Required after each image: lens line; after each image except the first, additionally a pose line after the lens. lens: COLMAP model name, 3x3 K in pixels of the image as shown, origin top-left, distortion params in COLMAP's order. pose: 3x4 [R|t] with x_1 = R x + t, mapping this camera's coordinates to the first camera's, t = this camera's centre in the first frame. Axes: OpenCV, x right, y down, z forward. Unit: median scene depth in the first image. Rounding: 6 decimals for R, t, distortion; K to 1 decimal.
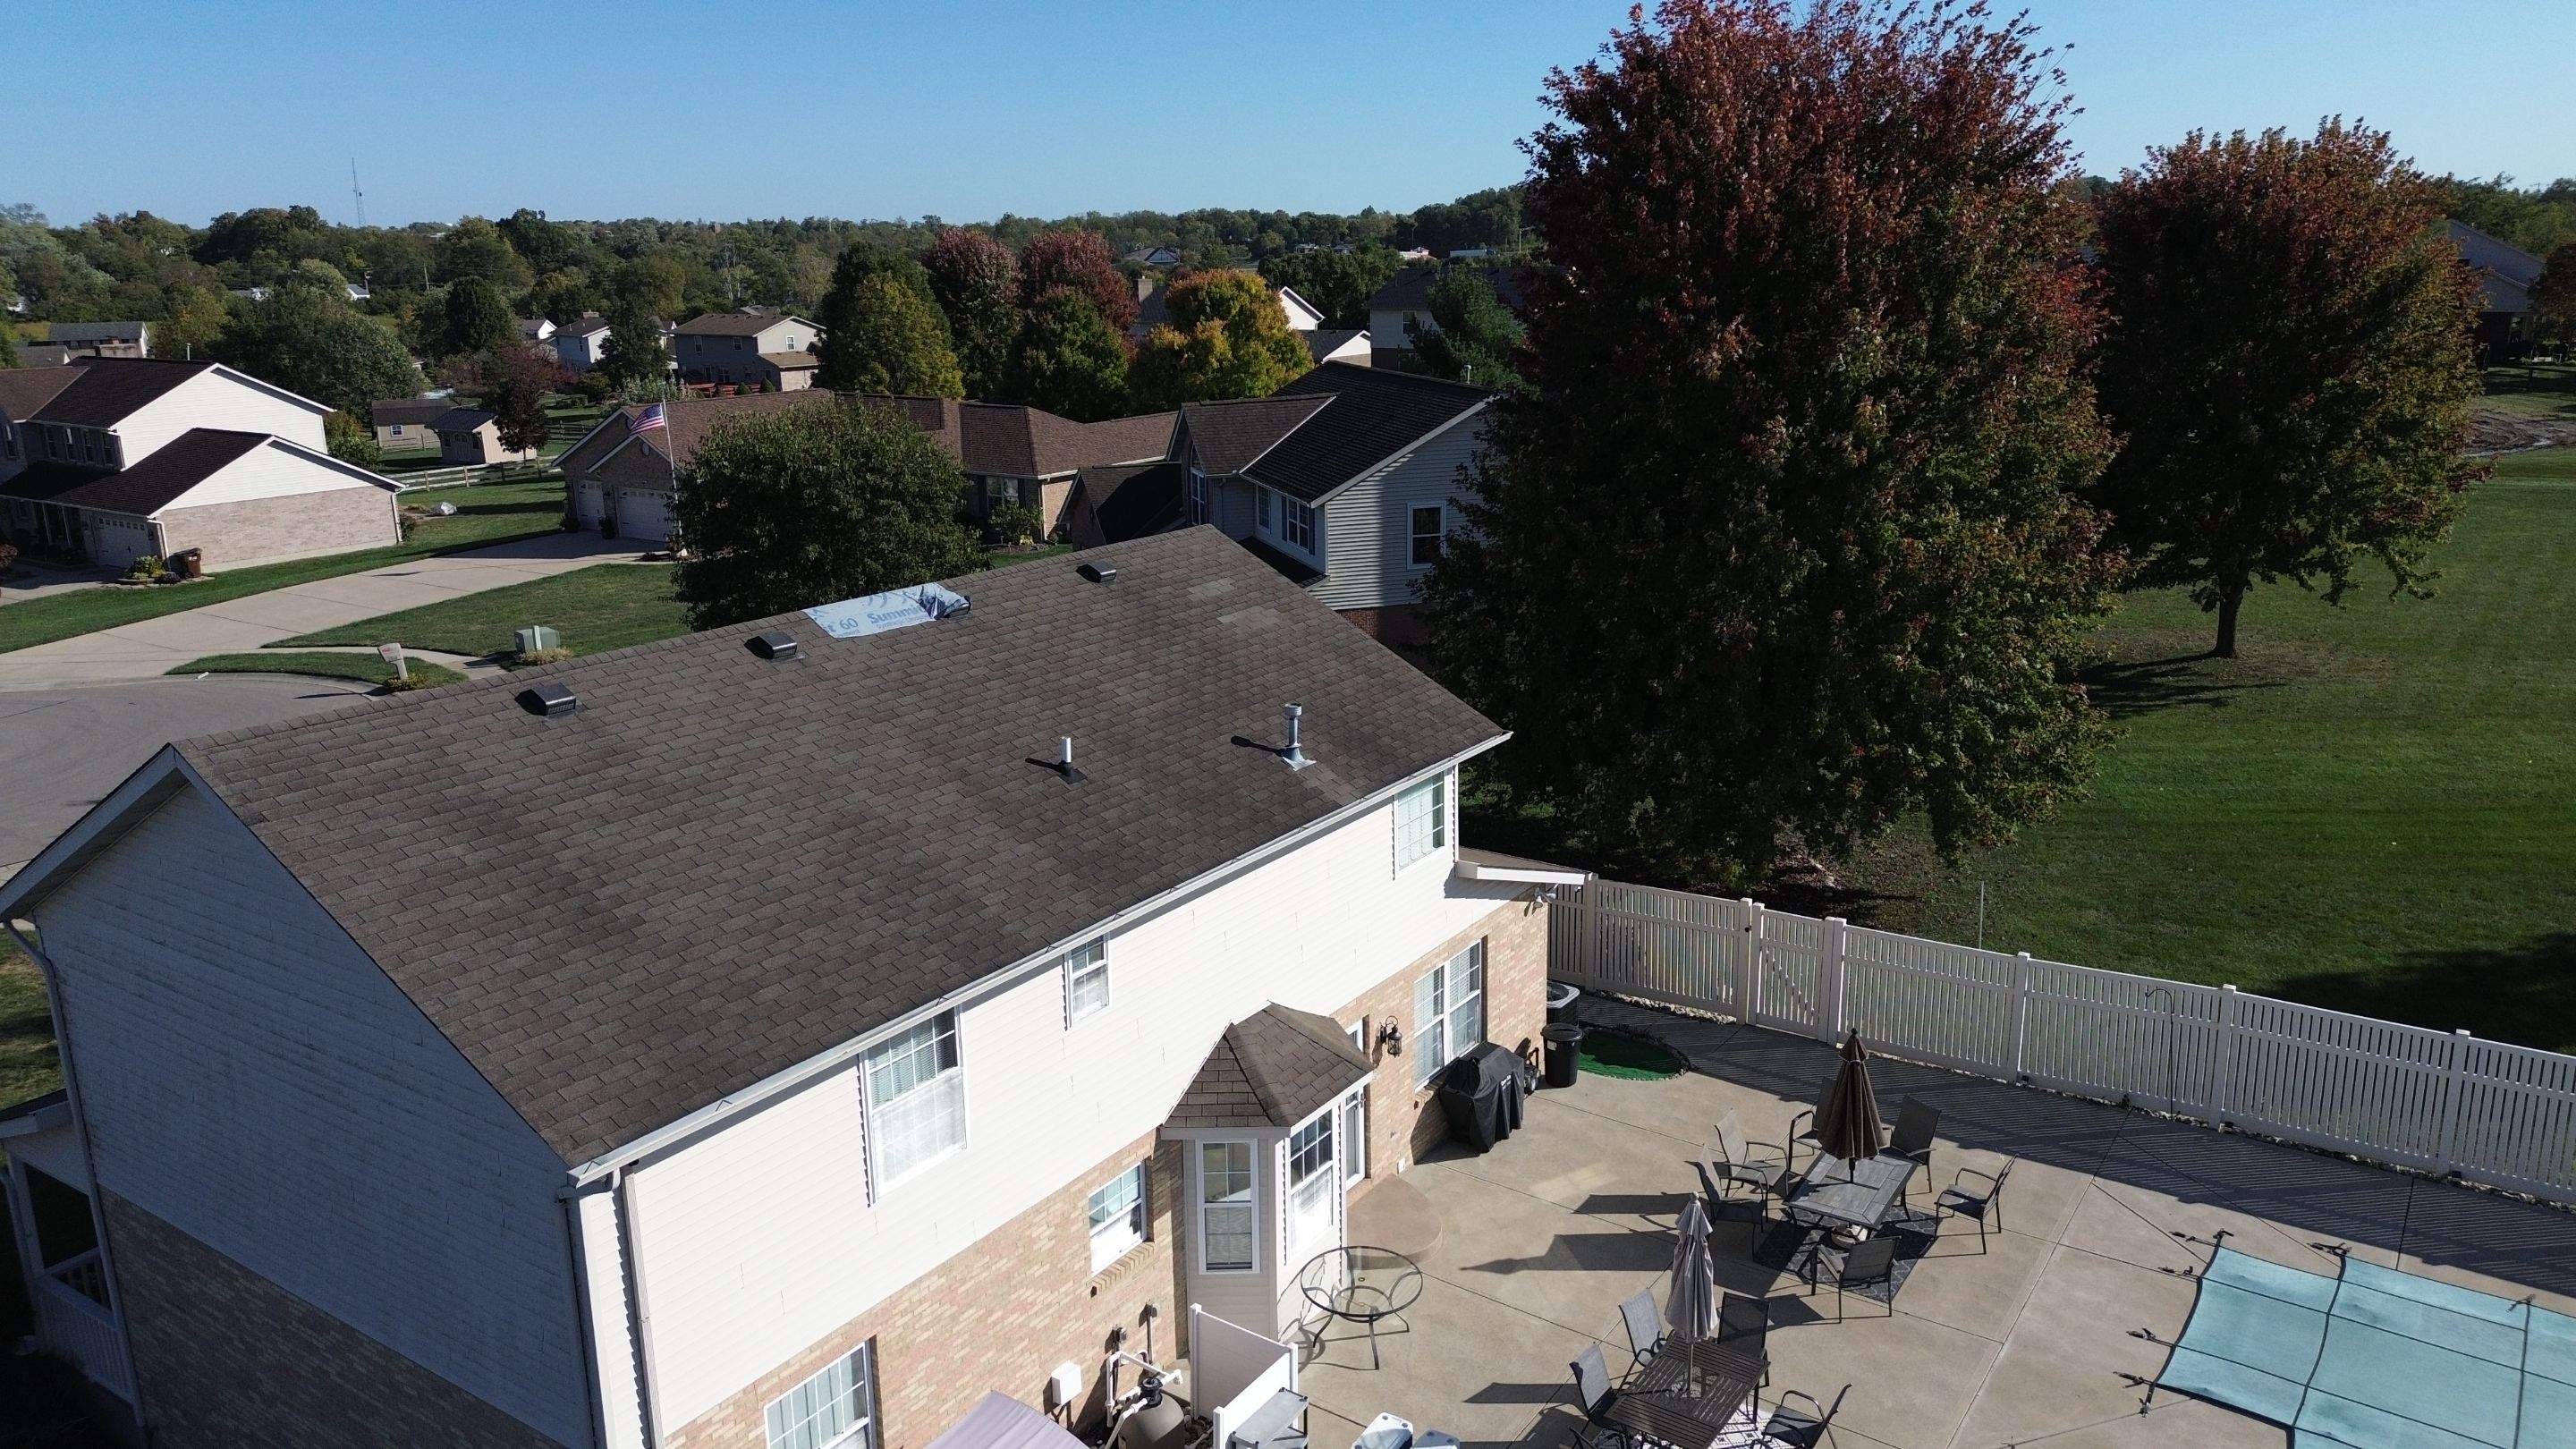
lens RADIAL K [[1813.3, 0, 1297.9], [0, 1813.3, 717.7], [0, 0, 1]] dist [0.076488, -0.077846]
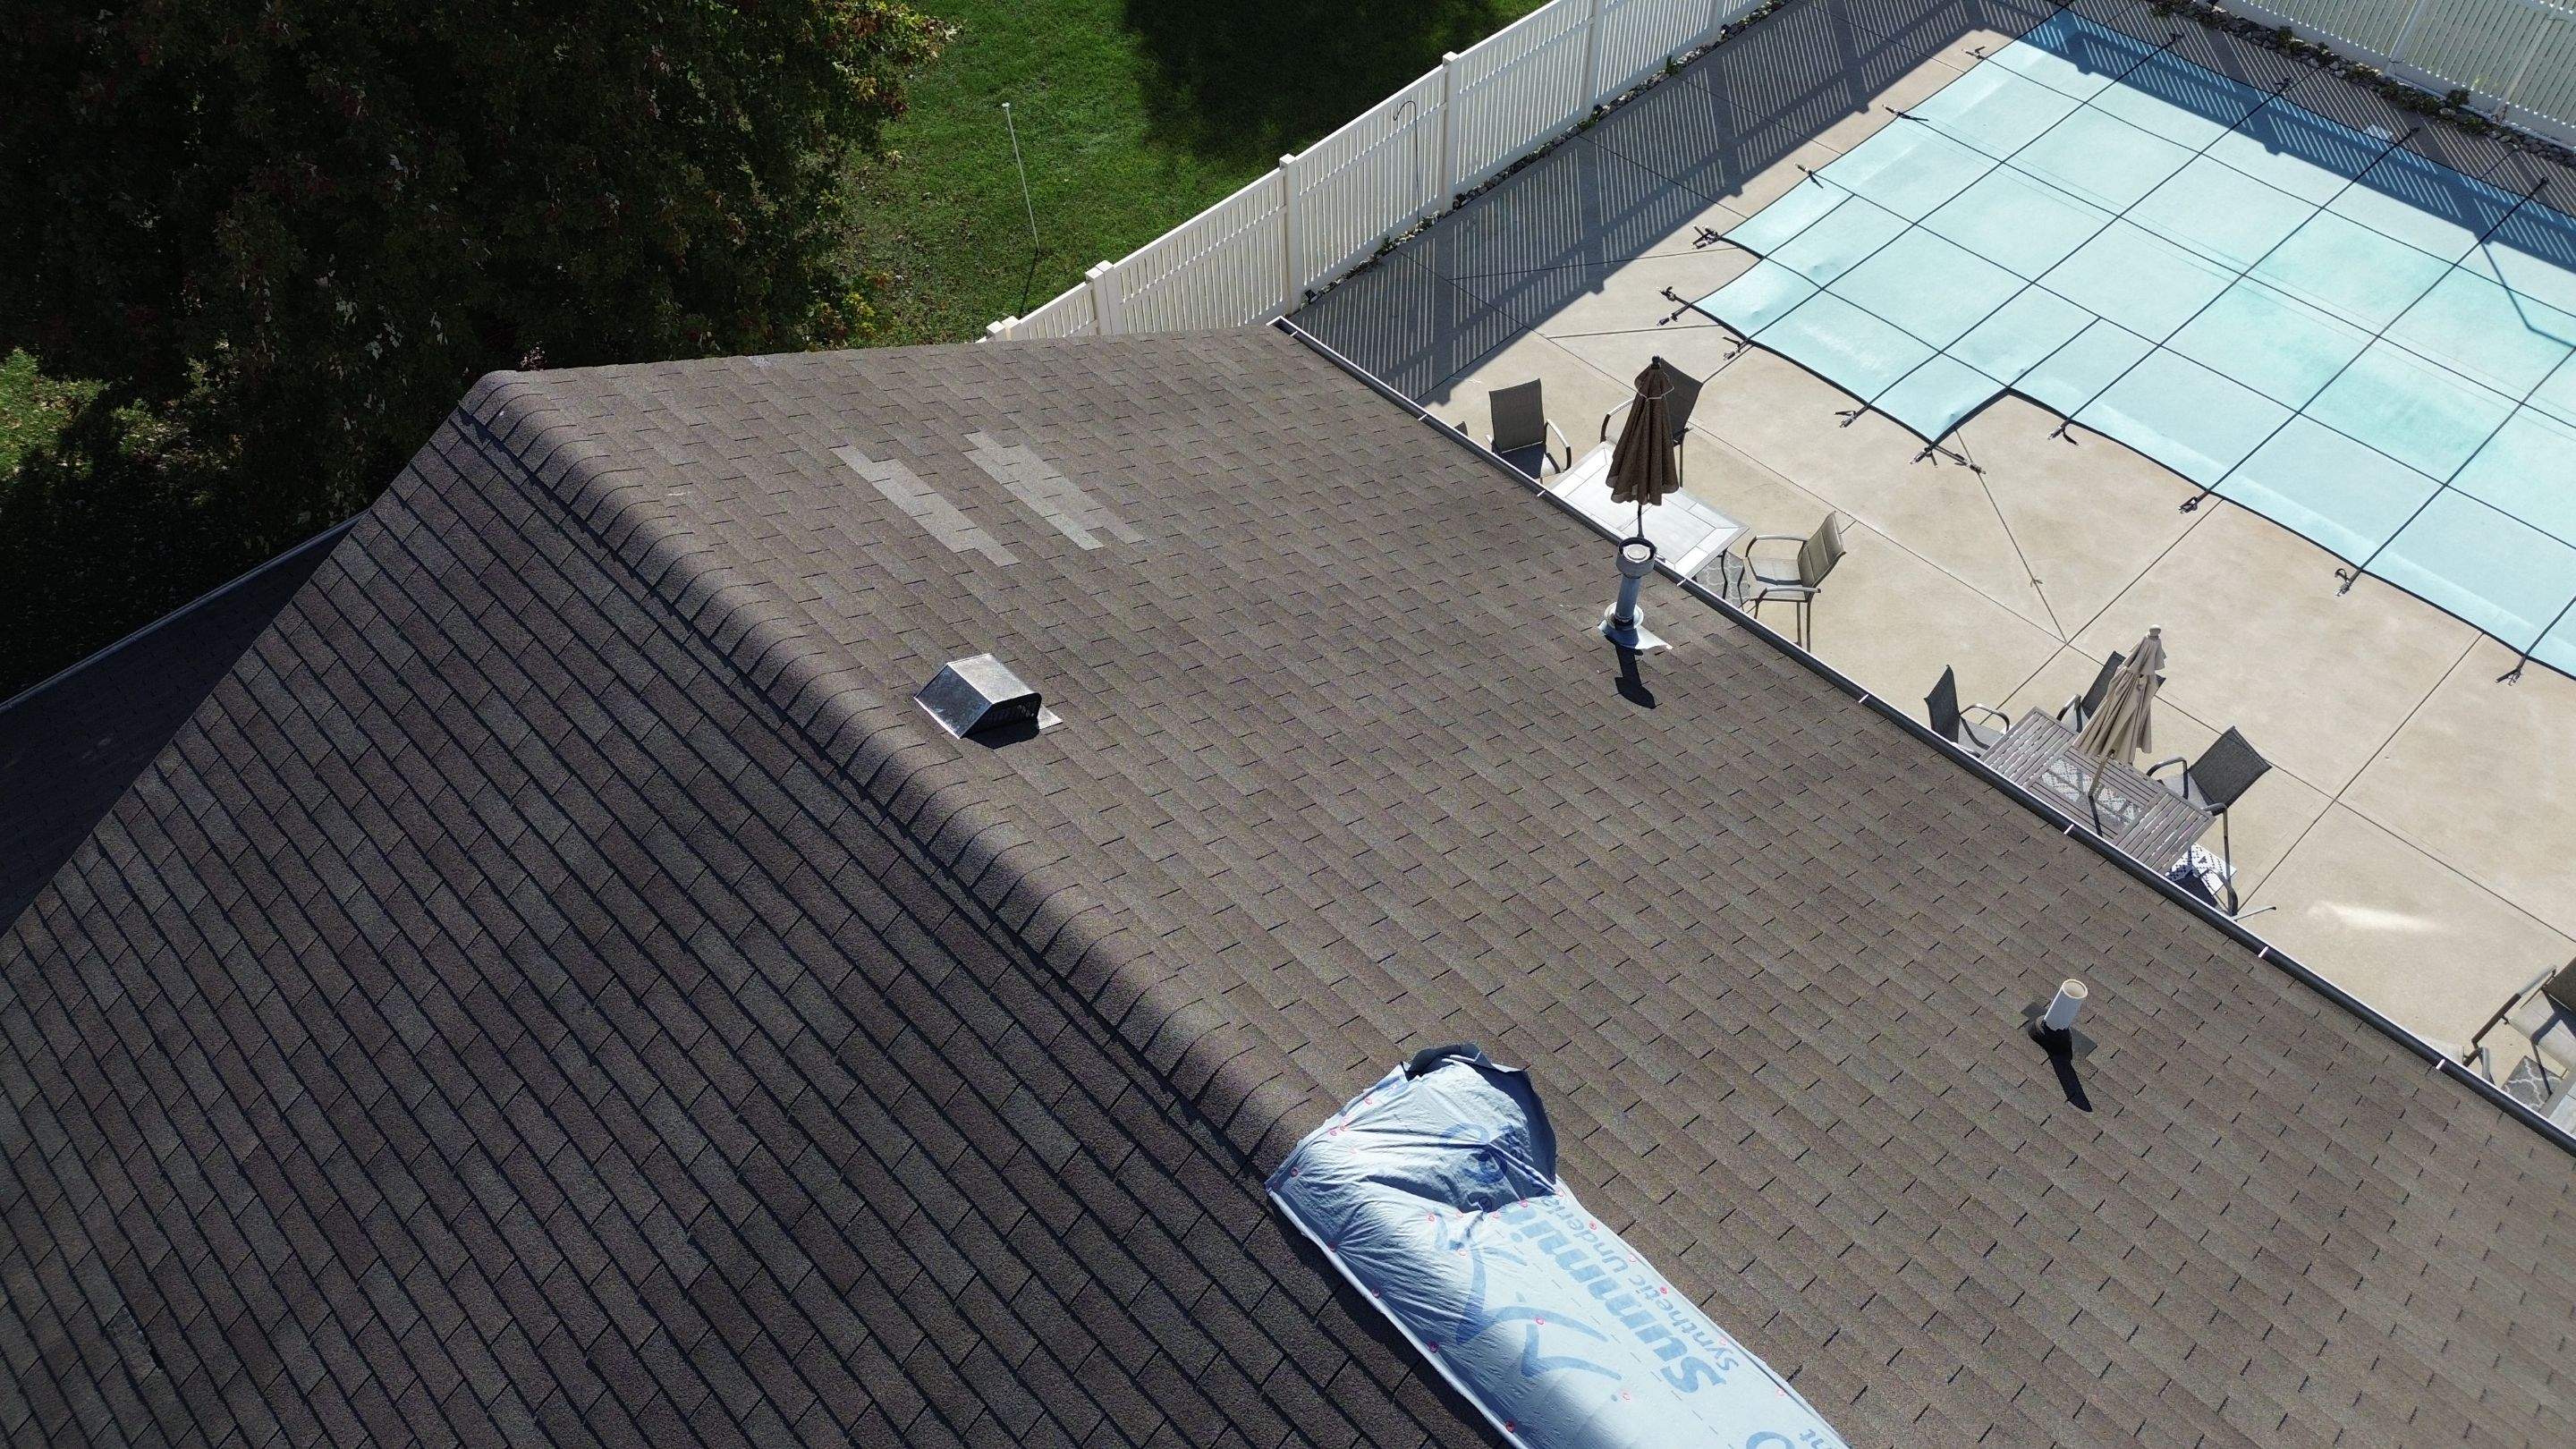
lens RADIAL K [[1813.3, 0, 1297.9], [0, 1813.3, 717.7], [0, 0, 1]] dist [0.076488, -0.077846]
pose [[0.202450, -0.747160, 0.633061, -0.277988], [0.266036, 0.664097, 0.698713, -0.262029], [-0.942464, 0.026963, 0.333218, 0.782166]]
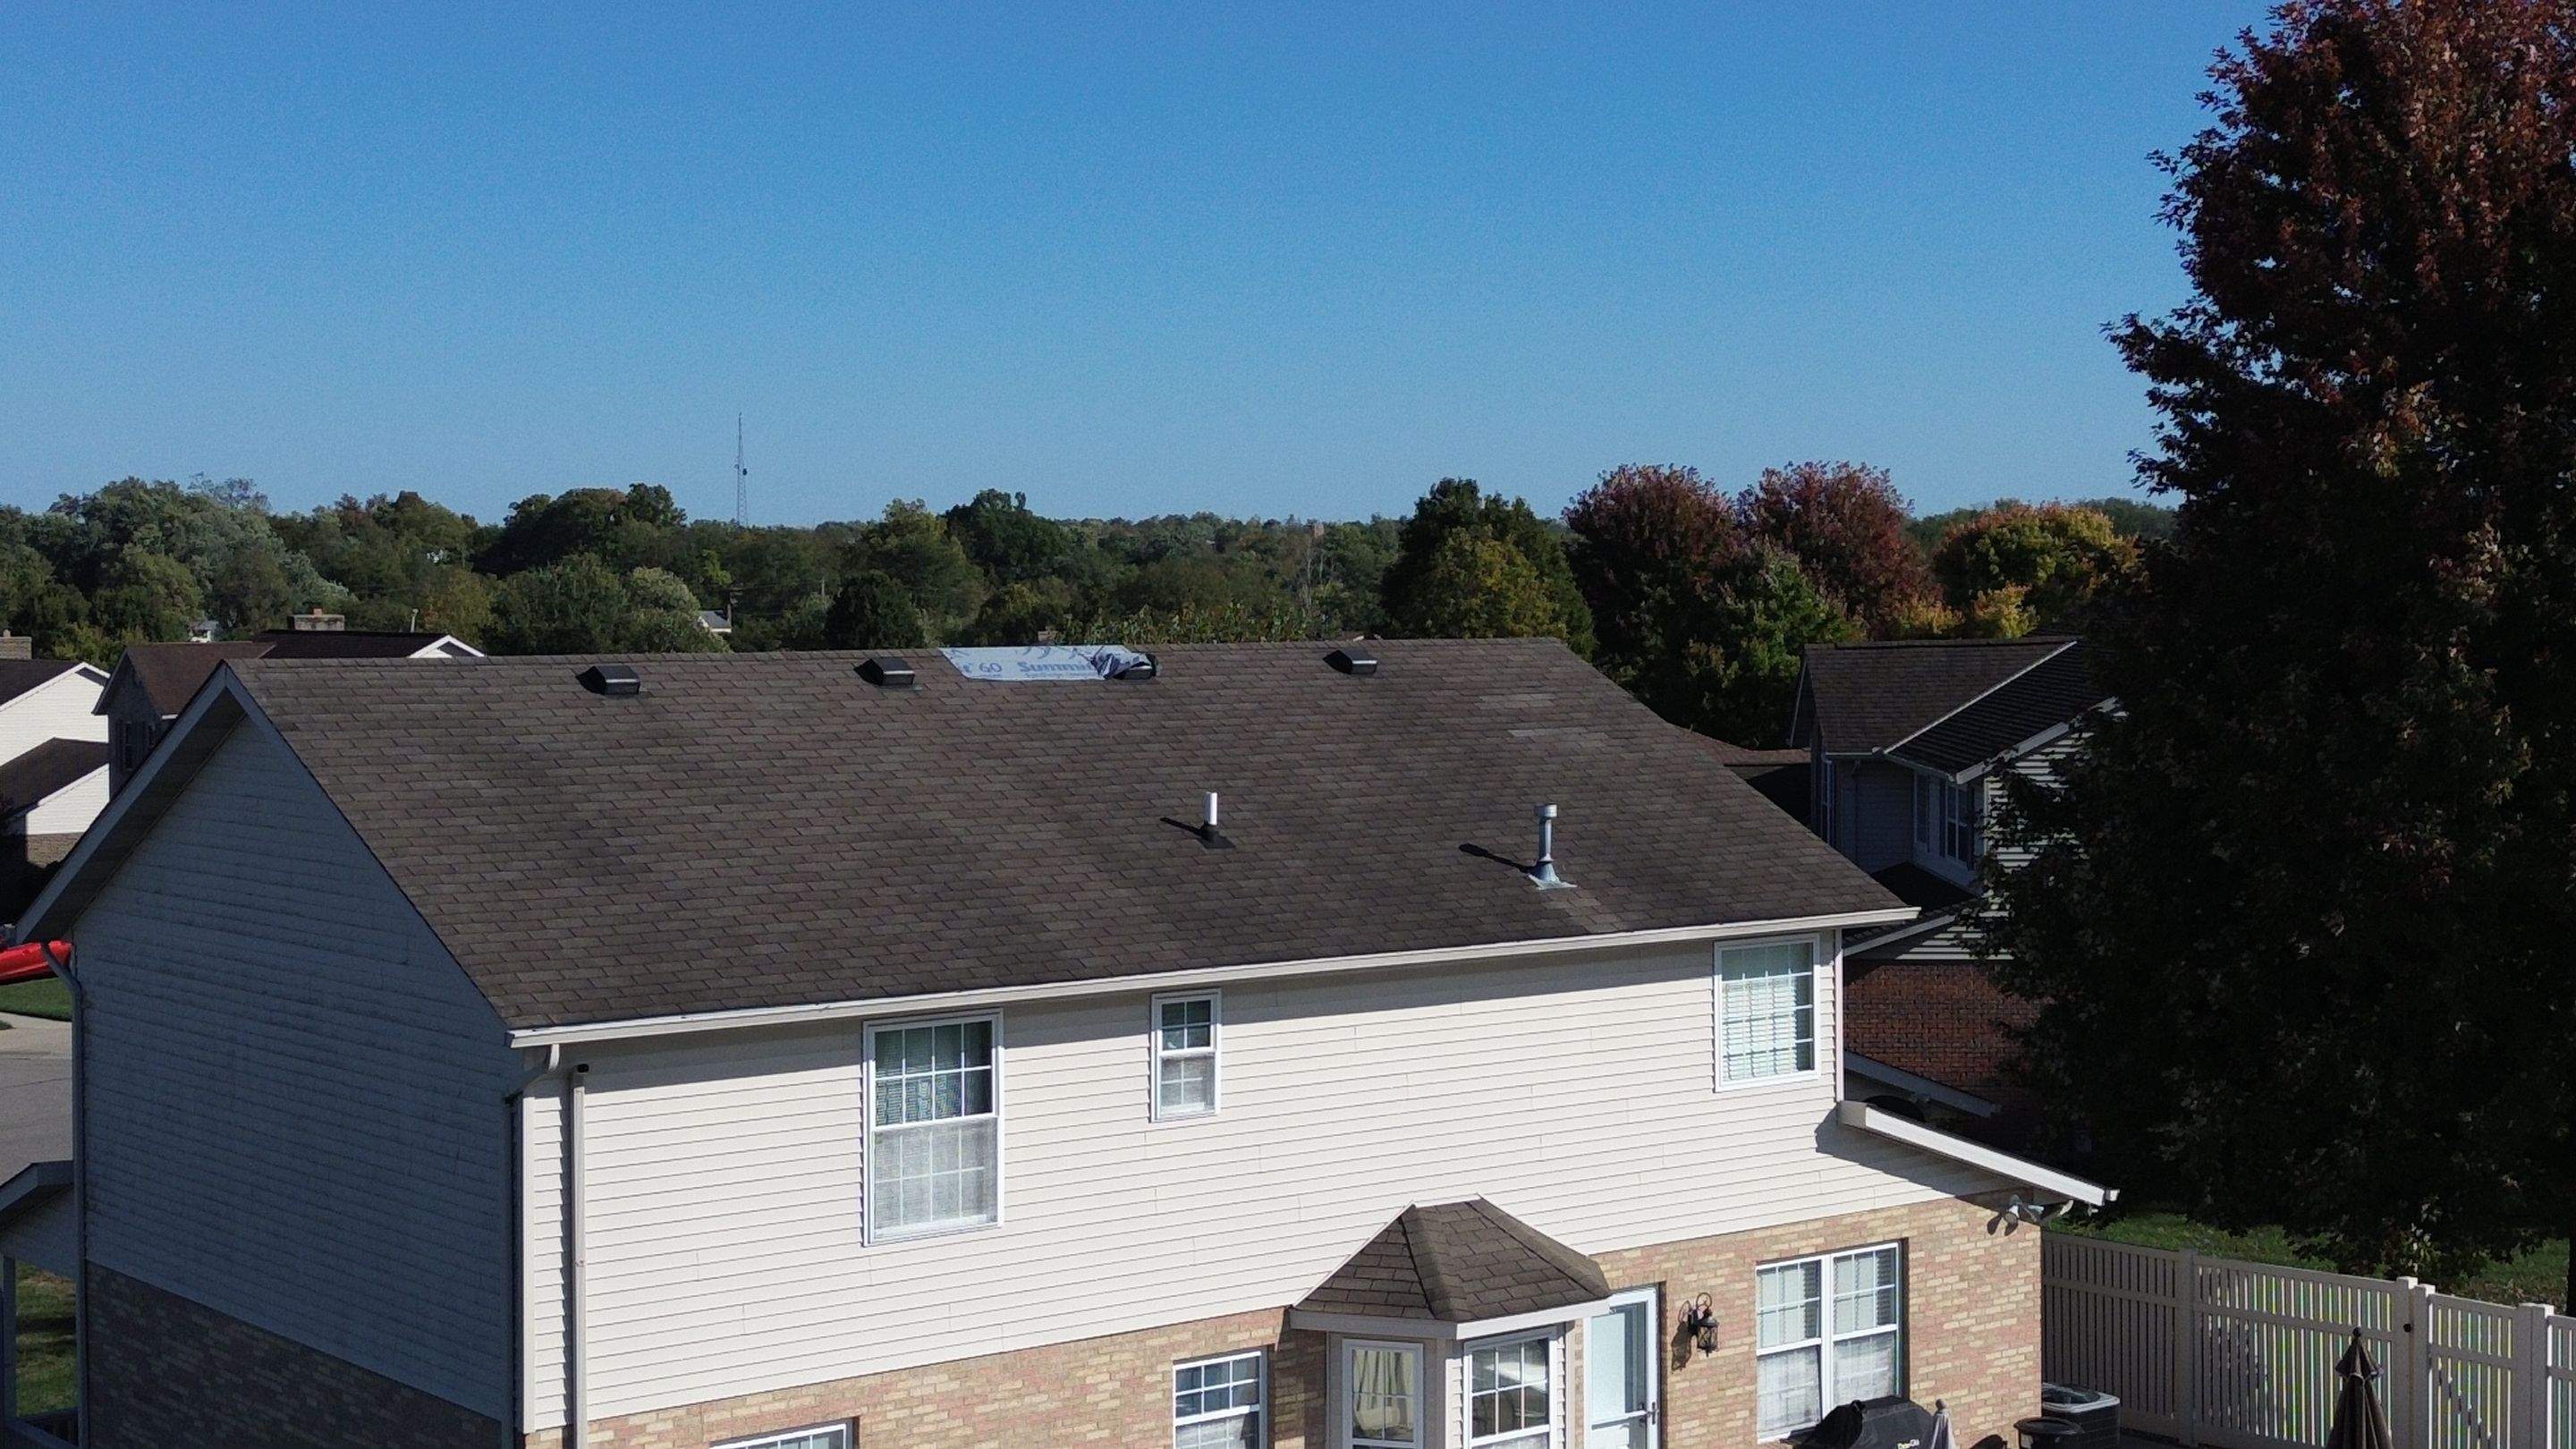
lens RADIAL K [[3610.3, 0, 1302.7], [0, 3610.3, 708.7], [0, 0, 1]] dist [0.197616, -0.606346]
pose [[0.954078, 0.023406, -0.298642, 0.289870], [-0.086660, 0.975880, -0.200369, 0.219495], [0.286749, 0.217048, 0.933094, -0.356938]]
